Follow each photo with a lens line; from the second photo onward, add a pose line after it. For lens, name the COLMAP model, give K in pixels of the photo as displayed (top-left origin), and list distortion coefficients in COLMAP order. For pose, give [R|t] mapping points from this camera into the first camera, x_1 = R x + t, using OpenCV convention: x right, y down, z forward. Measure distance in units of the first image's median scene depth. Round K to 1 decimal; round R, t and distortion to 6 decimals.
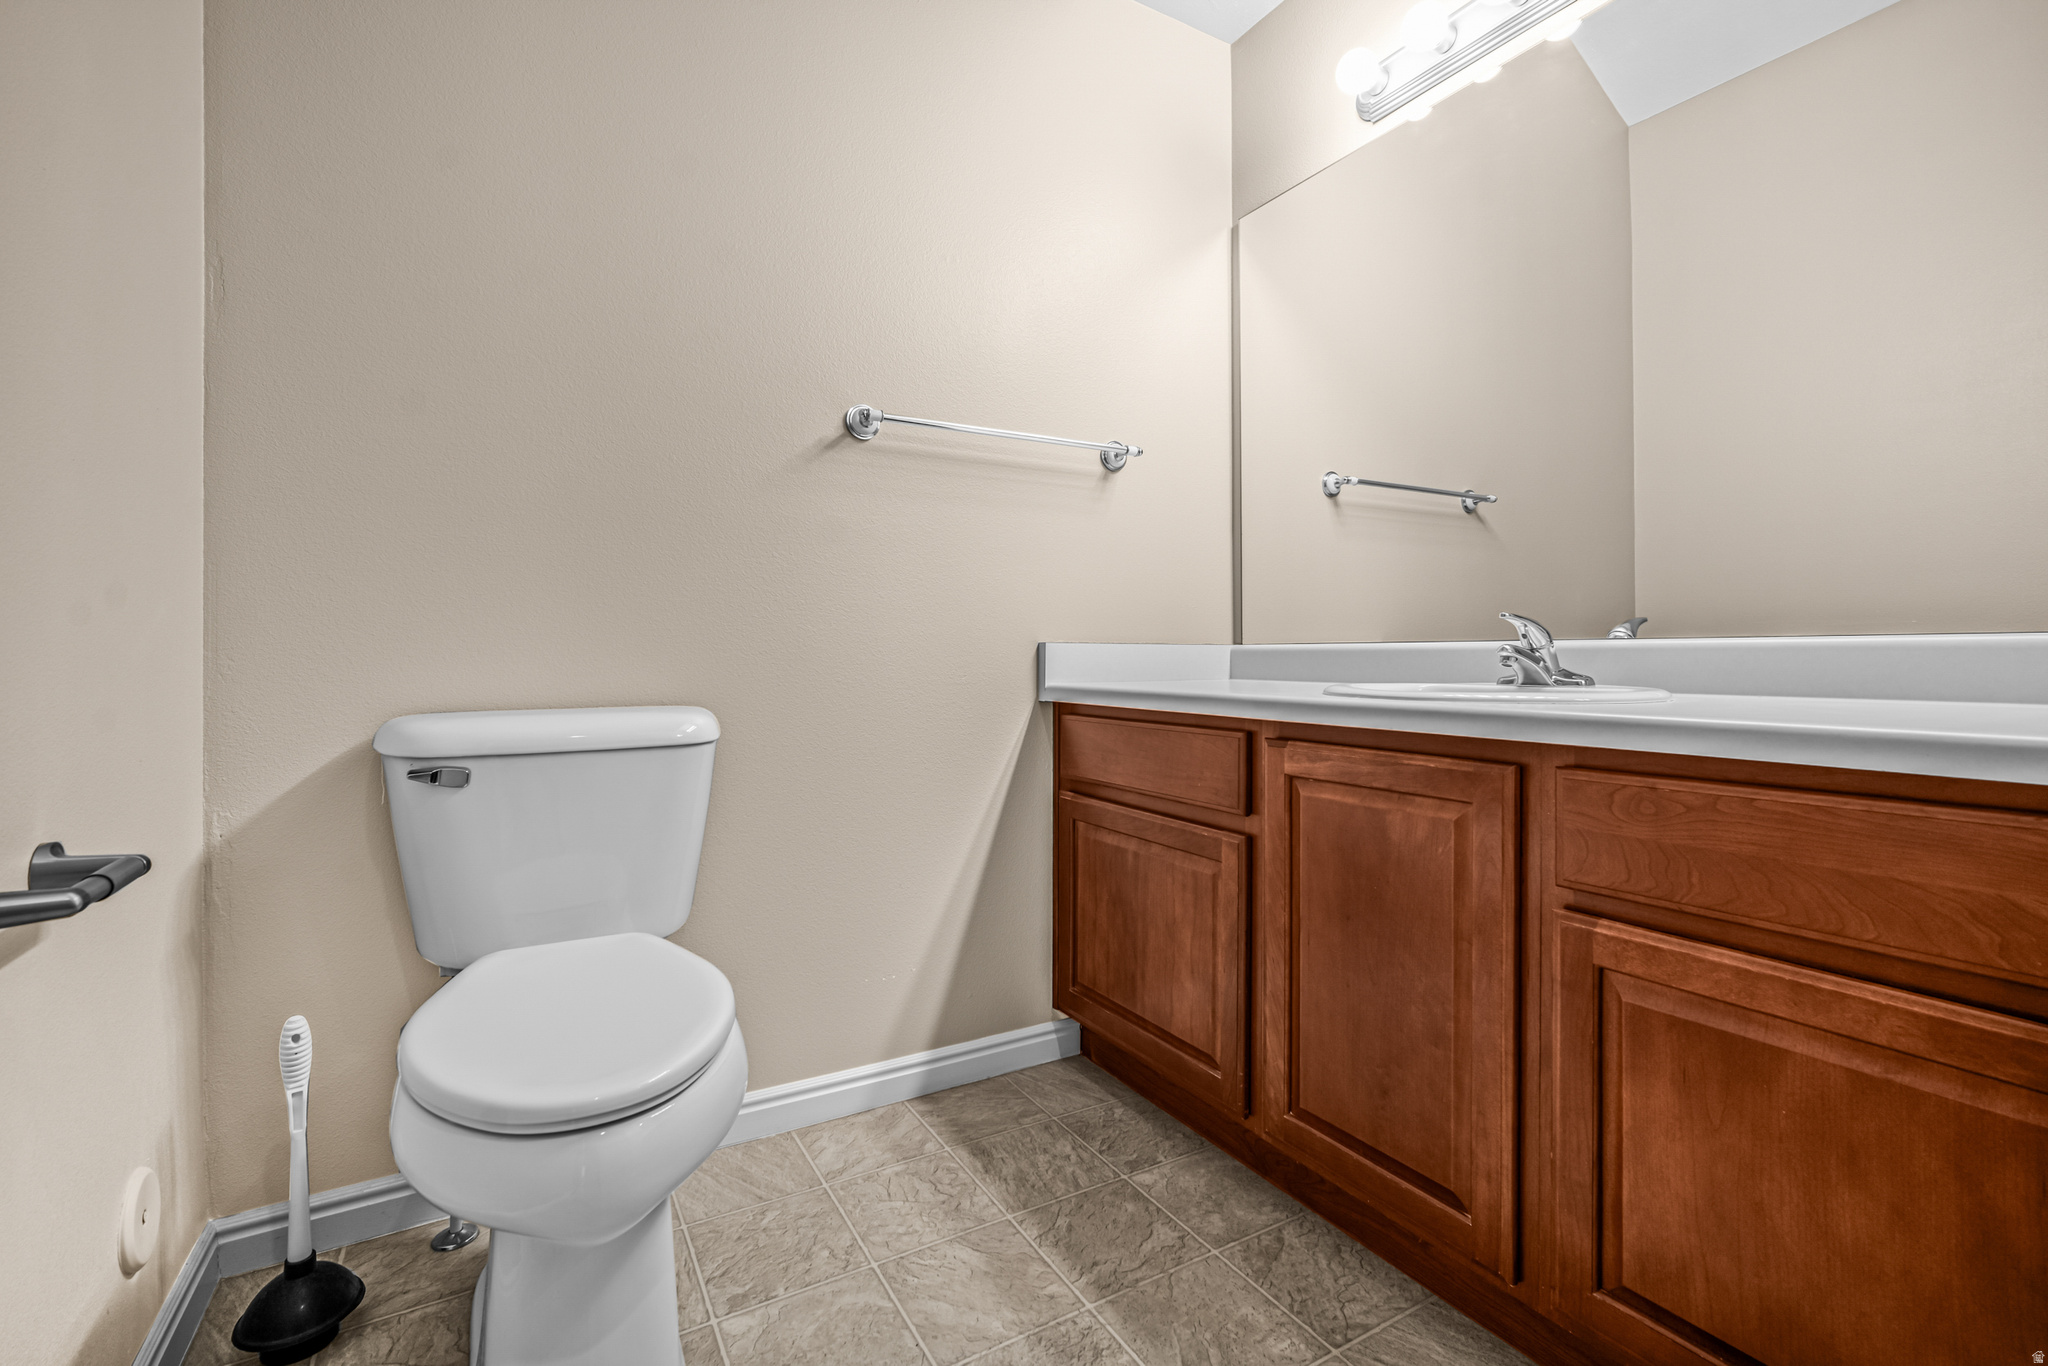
lens RADIAL K [[900.2, 0, 1024.9], [0, 900.2, 670.6], [0, 0, 1]] dist [-0.009846, 0.001707]
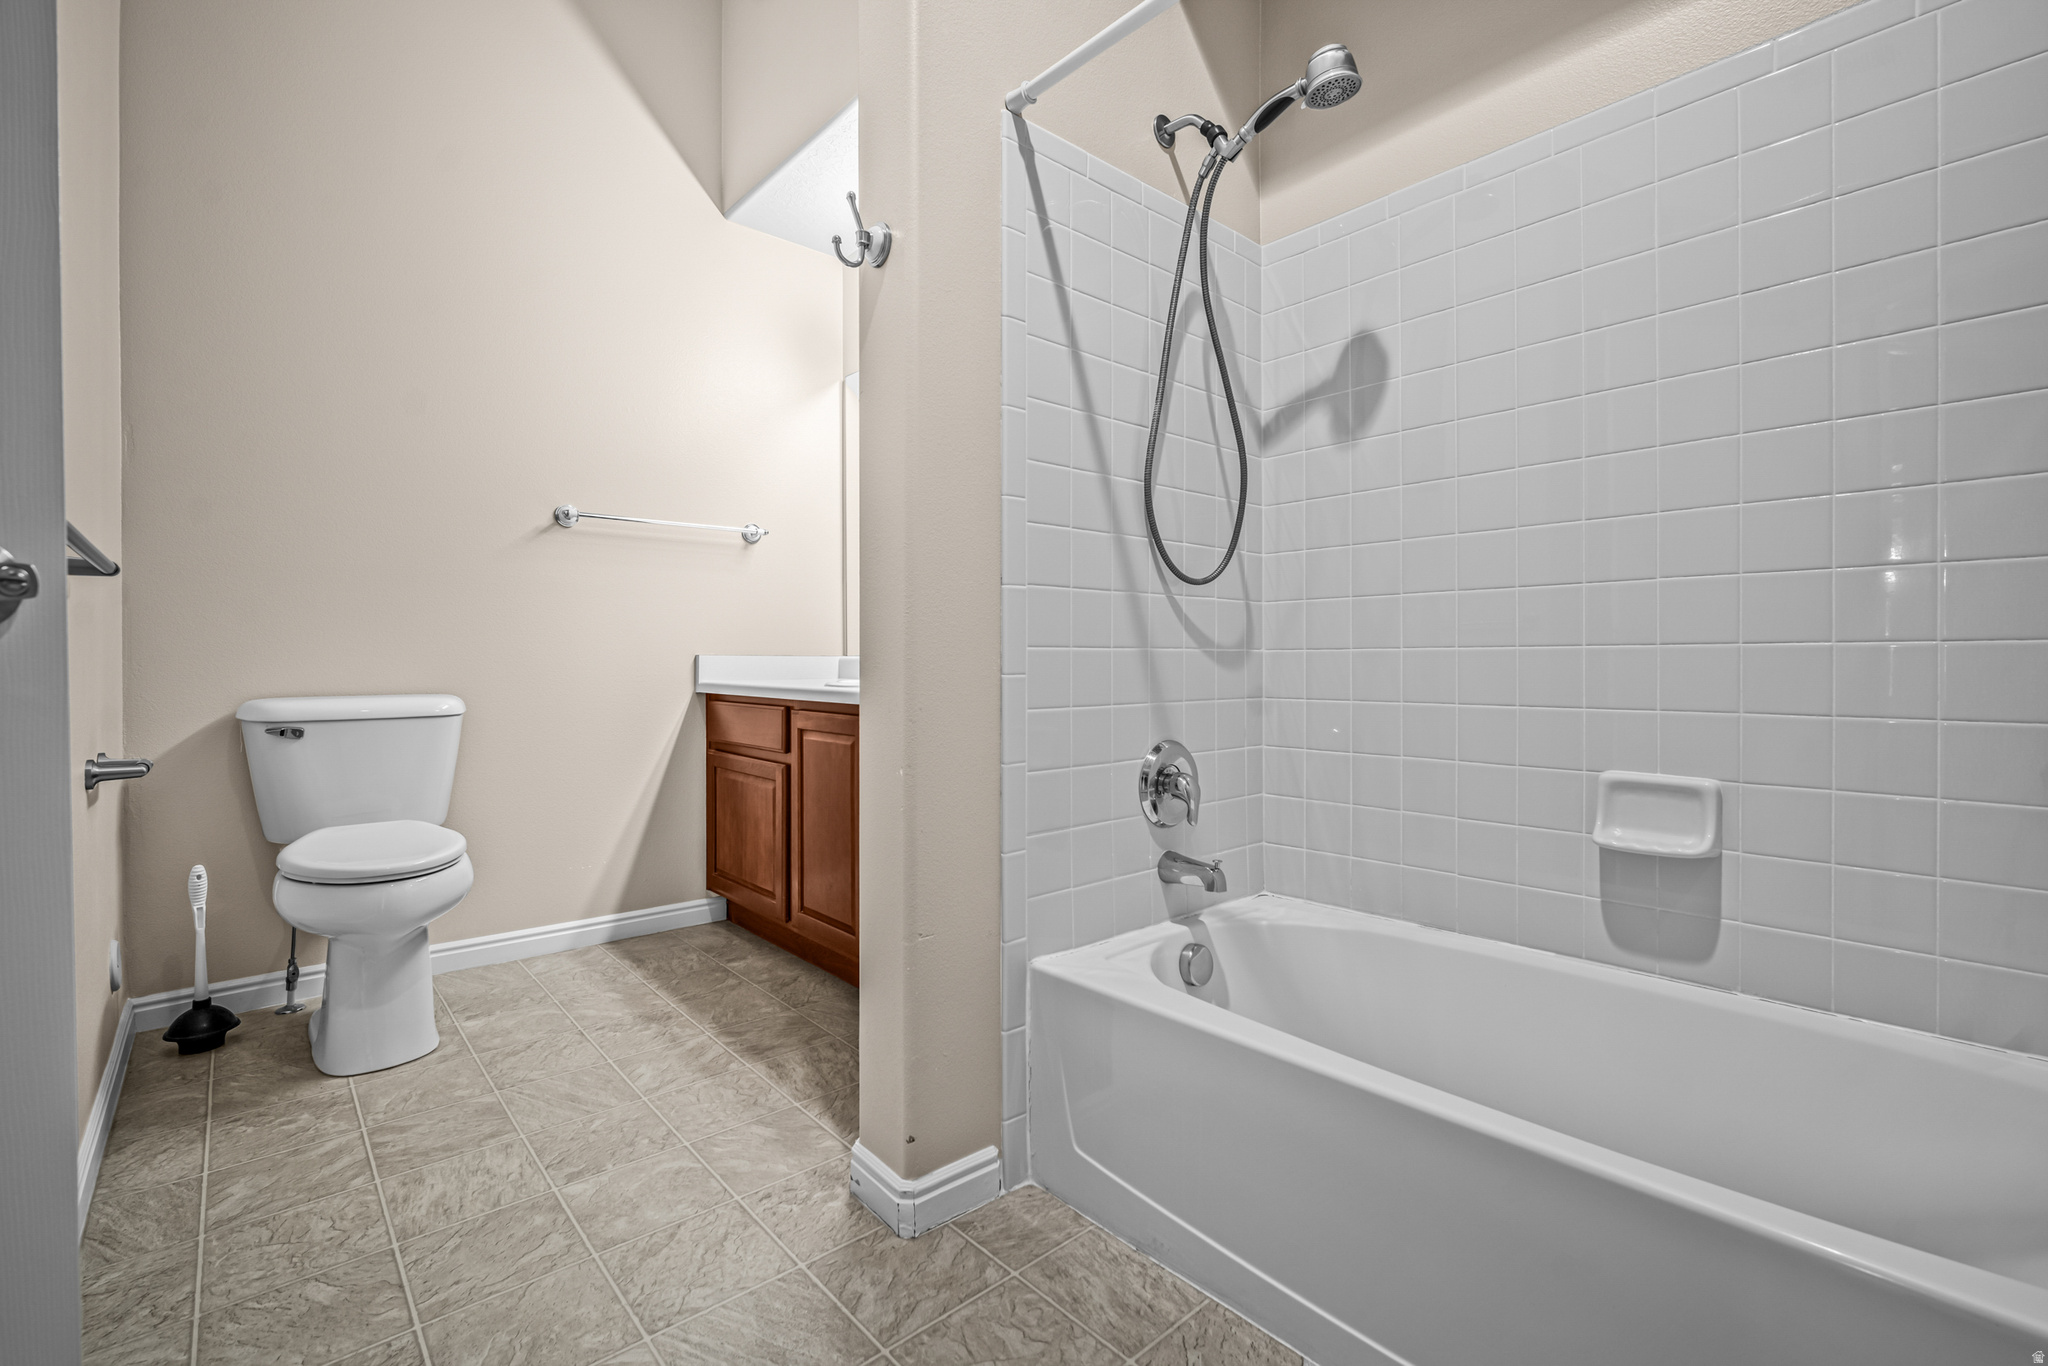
lens RADIAL K [[900.2, 0, 1025.5], [0, 900.2, 679.9], [0, 0, 1]] dist [-0.009846, 0.001707]
pose [[0.980856, -0.000485, 0.194735, 0.338450], [-0.000753, 0.999980, 0.006282, 0.002685], [-0.194734, -0.006308, 0.980836, -0.789882]]
